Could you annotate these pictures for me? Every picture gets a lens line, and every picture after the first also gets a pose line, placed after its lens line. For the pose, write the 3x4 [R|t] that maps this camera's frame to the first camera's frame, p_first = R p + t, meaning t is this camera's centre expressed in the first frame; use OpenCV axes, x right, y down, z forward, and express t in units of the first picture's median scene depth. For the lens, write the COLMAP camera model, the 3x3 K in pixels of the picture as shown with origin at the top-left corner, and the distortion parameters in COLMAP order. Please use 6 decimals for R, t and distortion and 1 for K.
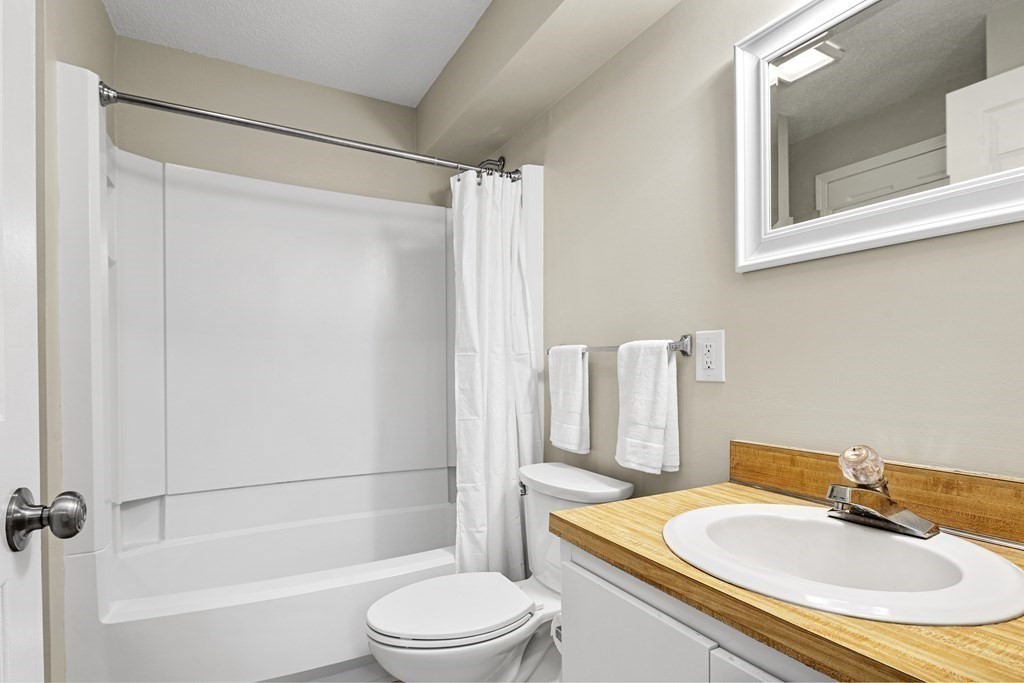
lens RADIAL K [[500.6, 0, 510.8], [0, 500.6, 366.9], [0, 0, 1]] dist [-0.001477, -0.000173]
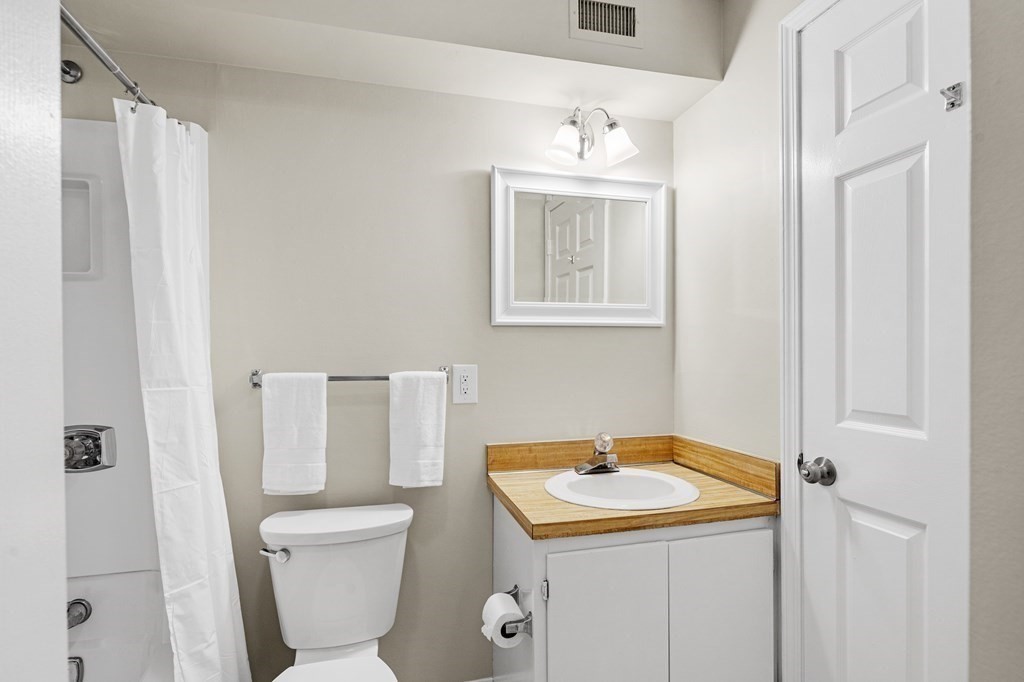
lens RADIAL K [[510.5, 0, 513.3], [0, 510.5, 354.7], [0, 0, 1]] dist [0.000444, -0.000065]
pose [[0.237684, 0.003507, 0.971336, -0.872560], [0.002925, 0.999986, -0.004326, -0.092502], [-0.971338, 0.003869, 0.237670, 0.560235]]
